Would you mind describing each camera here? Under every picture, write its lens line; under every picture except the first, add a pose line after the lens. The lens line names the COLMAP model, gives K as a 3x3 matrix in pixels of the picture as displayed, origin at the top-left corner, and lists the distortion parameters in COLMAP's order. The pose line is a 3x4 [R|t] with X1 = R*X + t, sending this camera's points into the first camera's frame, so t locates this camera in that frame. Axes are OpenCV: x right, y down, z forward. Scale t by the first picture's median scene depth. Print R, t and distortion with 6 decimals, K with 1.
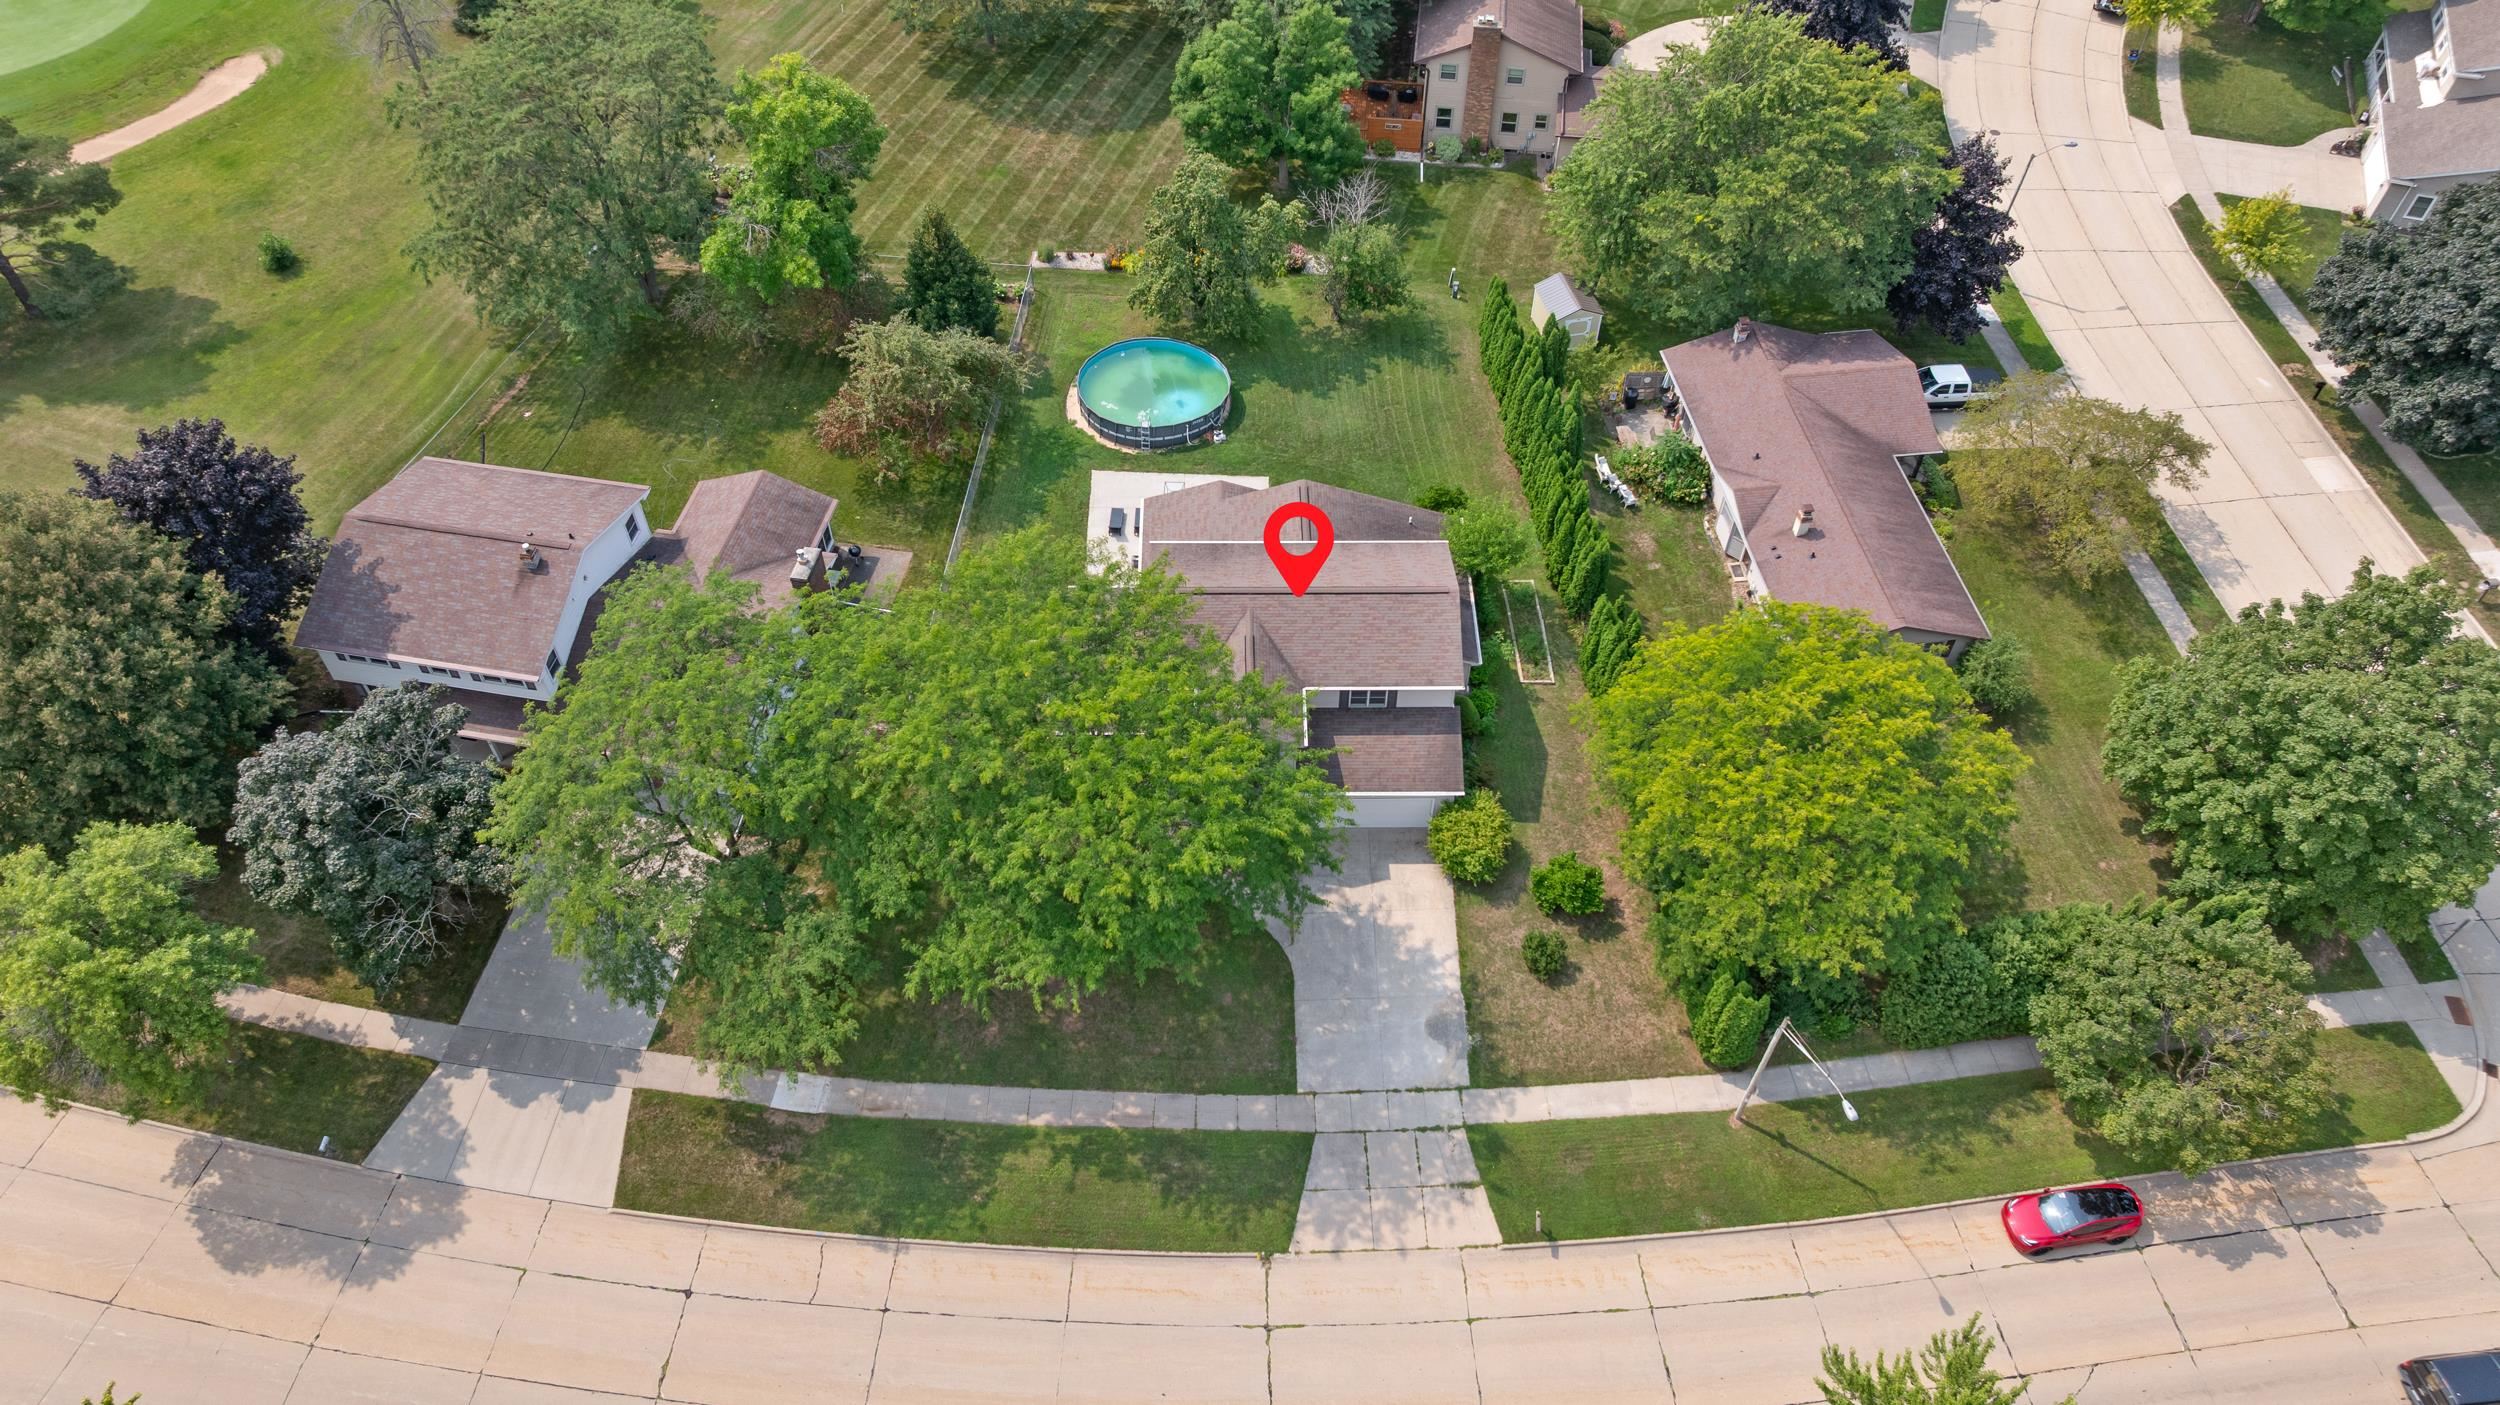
lens RADIAL K [[1756.0, 0, 1248.4], [0, 1756.0, 679.8], [0, 0, 1]] dist [-0.035864, 0.040974]
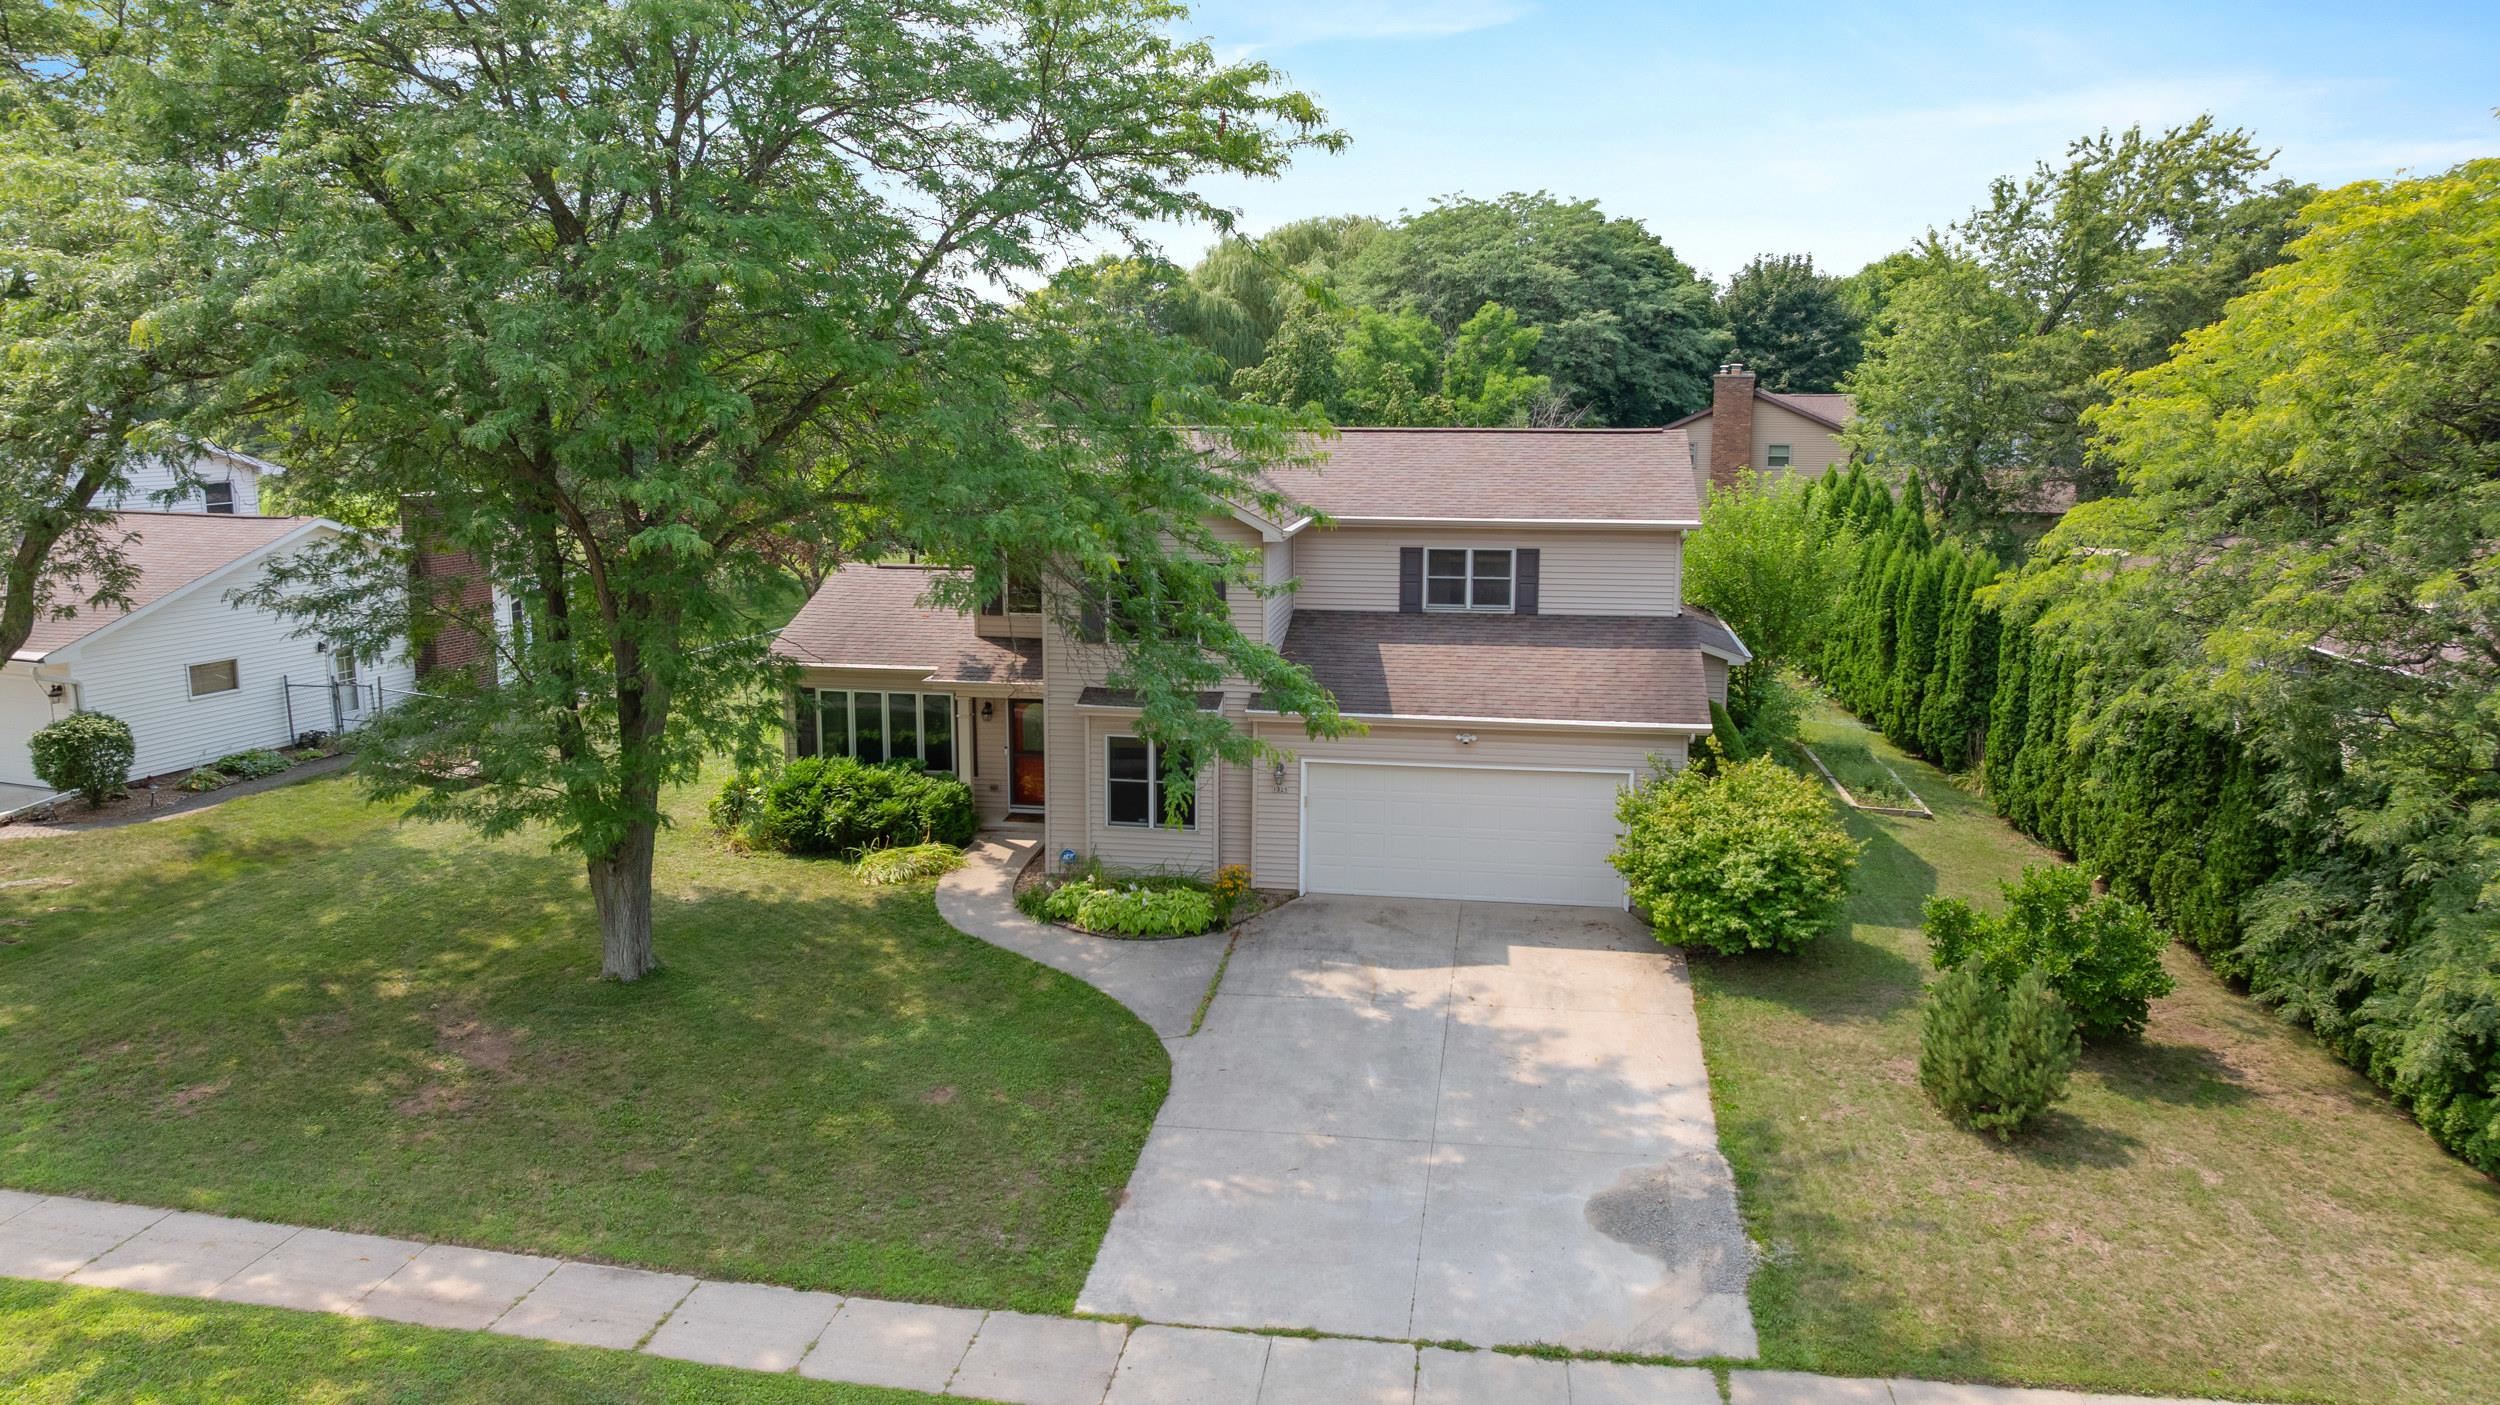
lens RADIAL K [[1756.0, 0, 1247.0], [0, 1756.0, 716.3], [0, 0, 1]] dist [-0.035864, 0.040974]
pose [[0.985087, 0.021733, -0.170676, 0.093370], [-0.123970, 0.777526, -0.616510, 0.315693], [0.119307, 0.628475, 0.768625, 0.730746]]
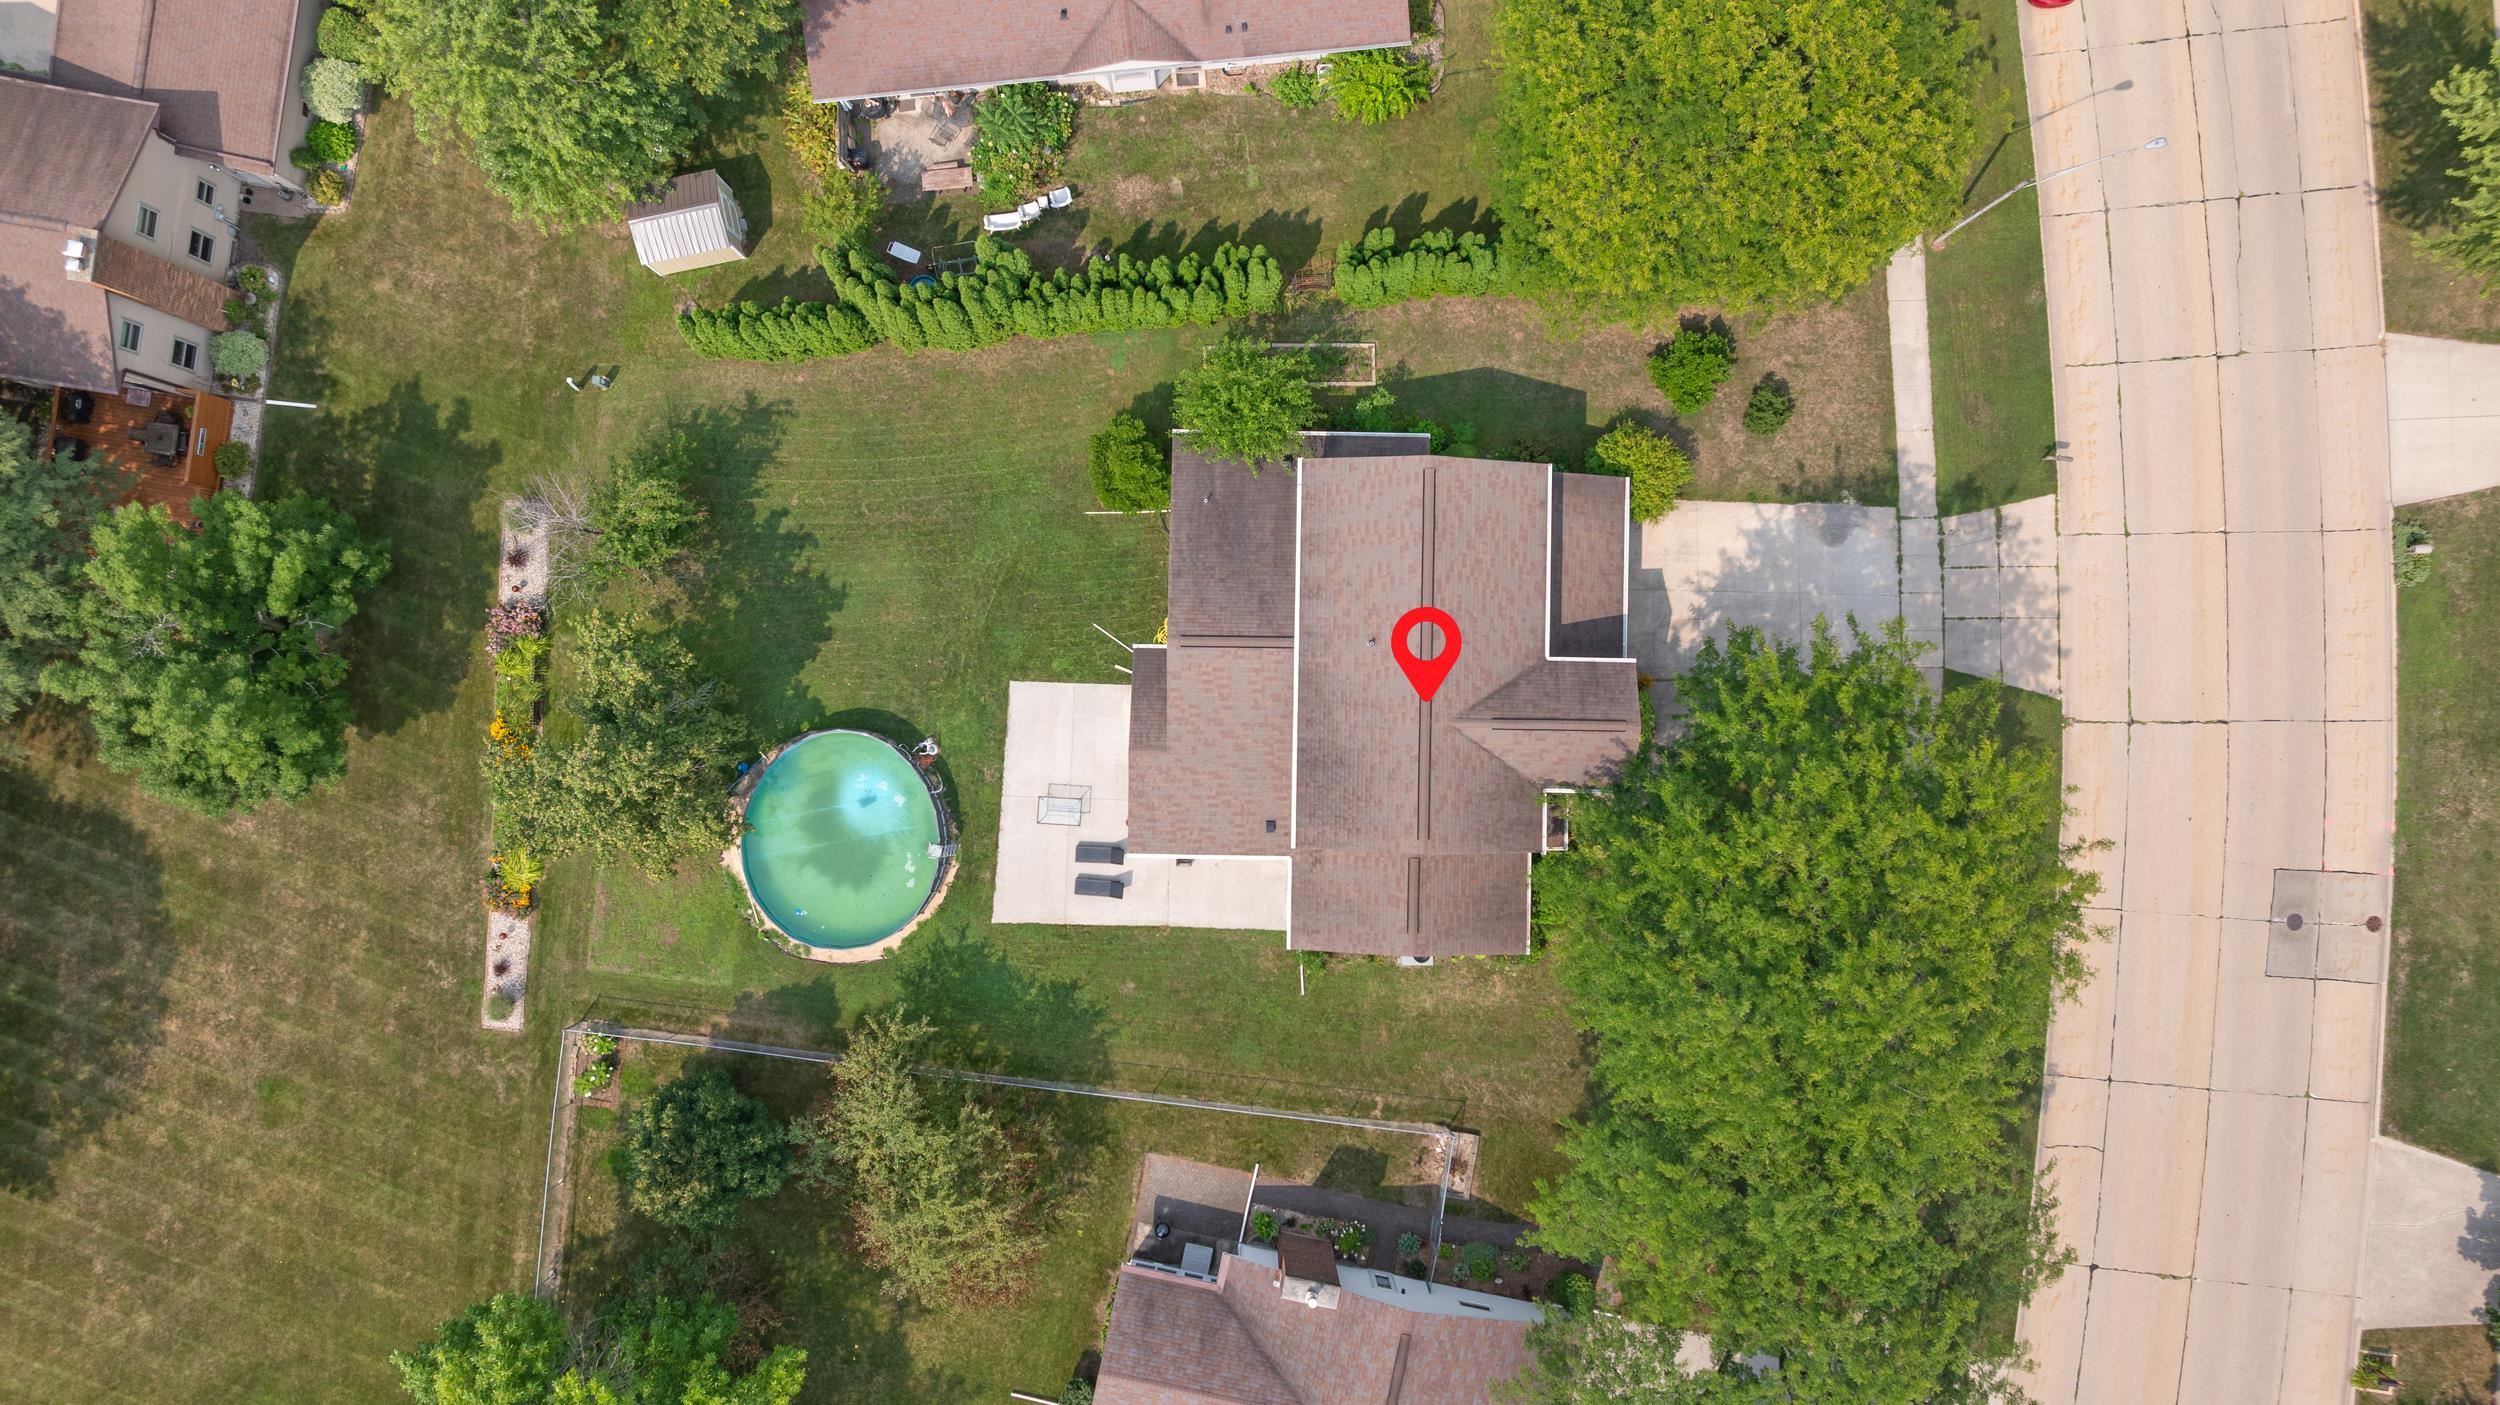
lens RADIAL K [[1756.0, 0, 1247.4], [0, 1756.0, 700.9], [0, 0, 1]] dist [-0.035864, 0.040974]
pose [[0.028776, -0.999586, 0.000333, 0.007494], [0.755275, 0.021962, 0.655039, -0.665770], [-0.654775, -0.018598, 0.755595, 0.488551]]
